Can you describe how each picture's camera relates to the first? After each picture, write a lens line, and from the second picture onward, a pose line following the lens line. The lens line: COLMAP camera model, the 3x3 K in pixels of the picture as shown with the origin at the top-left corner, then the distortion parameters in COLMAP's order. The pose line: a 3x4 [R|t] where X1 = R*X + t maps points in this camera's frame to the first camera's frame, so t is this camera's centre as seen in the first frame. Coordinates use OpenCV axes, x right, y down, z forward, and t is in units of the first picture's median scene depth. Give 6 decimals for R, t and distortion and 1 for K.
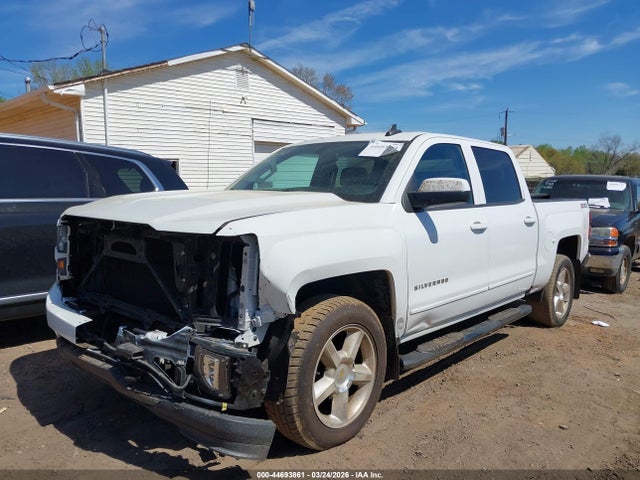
lens RADIAL K [[518.6, 0, 320.0], [0, 518.6, 240.0], [0, 0, 1]] dist [-0.003044, -0.003979]
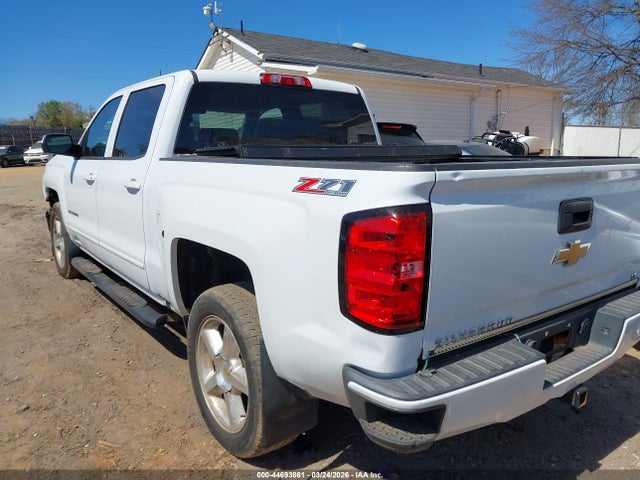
lens RADIAL K [[518.6, 0, 320.0], [0, 518.6, 240.0], [0, 0, 1]] dist [-0.003044, -0.003979]
pose [[-0.200219, 0.163938, -0.965938, 1.306608], [-0.095735, 0.977910, 0.185814, -0.148729], [0.975063, 0.129678, -0.180102, 1.745148]]
